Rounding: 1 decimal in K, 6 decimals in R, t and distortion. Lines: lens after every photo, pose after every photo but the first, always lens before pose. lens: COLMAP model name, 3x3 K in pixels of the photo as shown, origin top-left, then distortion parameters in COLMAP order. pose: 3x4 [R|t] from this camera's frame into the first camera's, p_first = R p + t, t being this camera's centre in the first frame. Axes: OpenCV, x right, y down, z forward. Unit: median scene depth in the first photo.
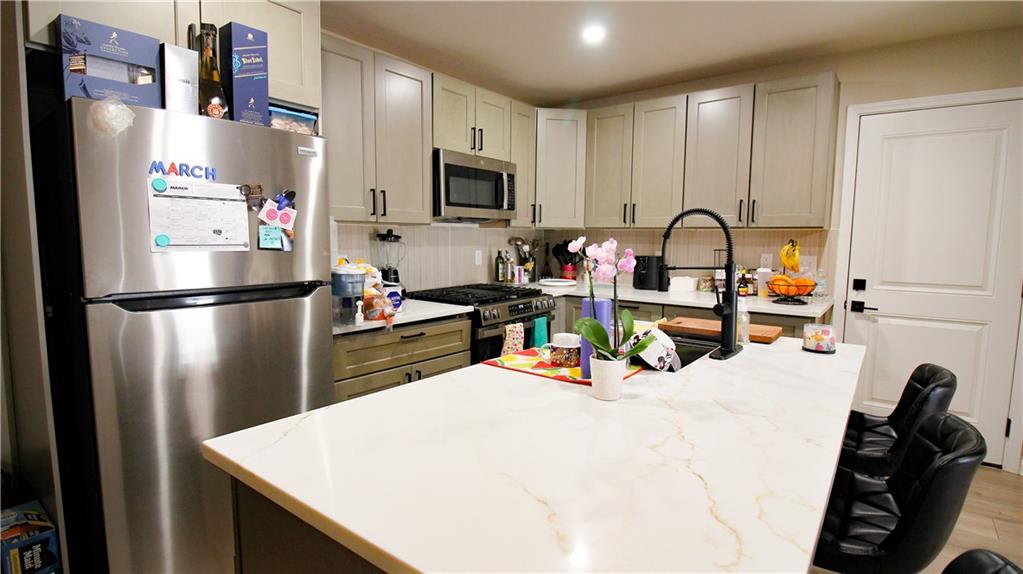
lens RADIAL K [[508.0, 0, 520.4], [0, 508.0, 288.2], [0, 0, 1]] dist [0.013453, -0.015366]
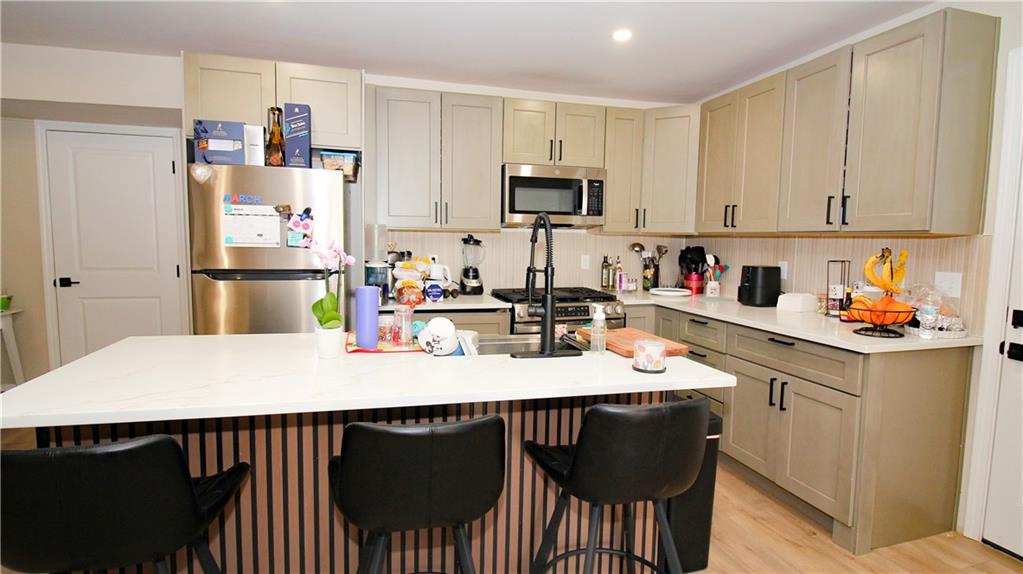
lens RADIAL K [[537.8, 0, 519.1], [0, 537.8, 286.3], [0, 0, 1]] dist [0.012959, -0.018554]
pose [[0.797780, 0.056964, -0.600252, 0.594860], [-0.070514, 0.997510, 0.000945, -0.003879], [0.598812, 0.041572, 0.799810, 0.066094]]
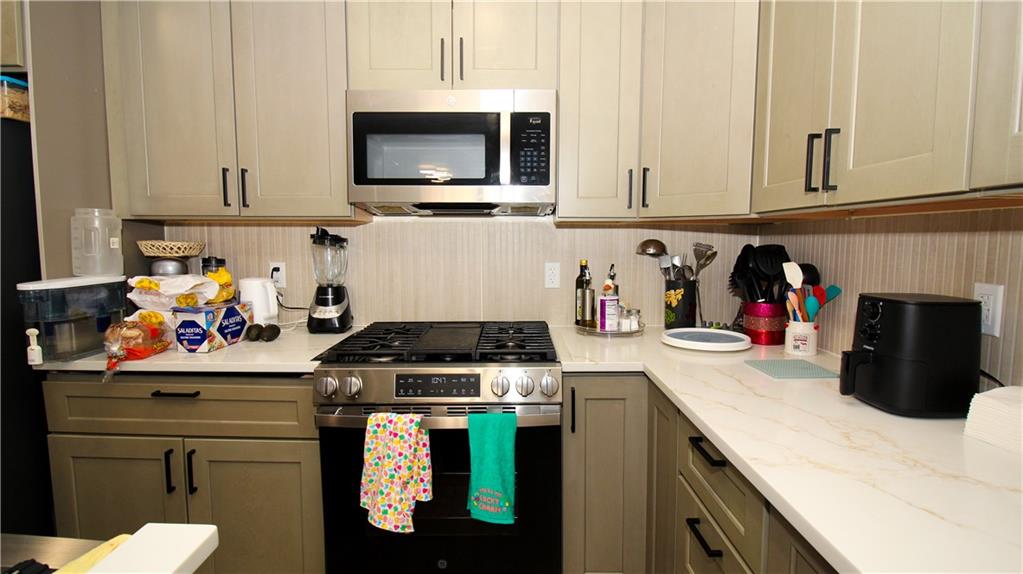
lens RADIAL K [[508.4, 0, 511.5], [0, 508.4, 287.0], [0, 0, 1]] dist [-0.000590, -0.015025]
pose [[0.586698, 0.067224, -0.807010, 0.446230], [-0.080774, 0.996437, 0.024280, -0.073240], [0.805767, 0.050940, 0.590038, 0.801307]]
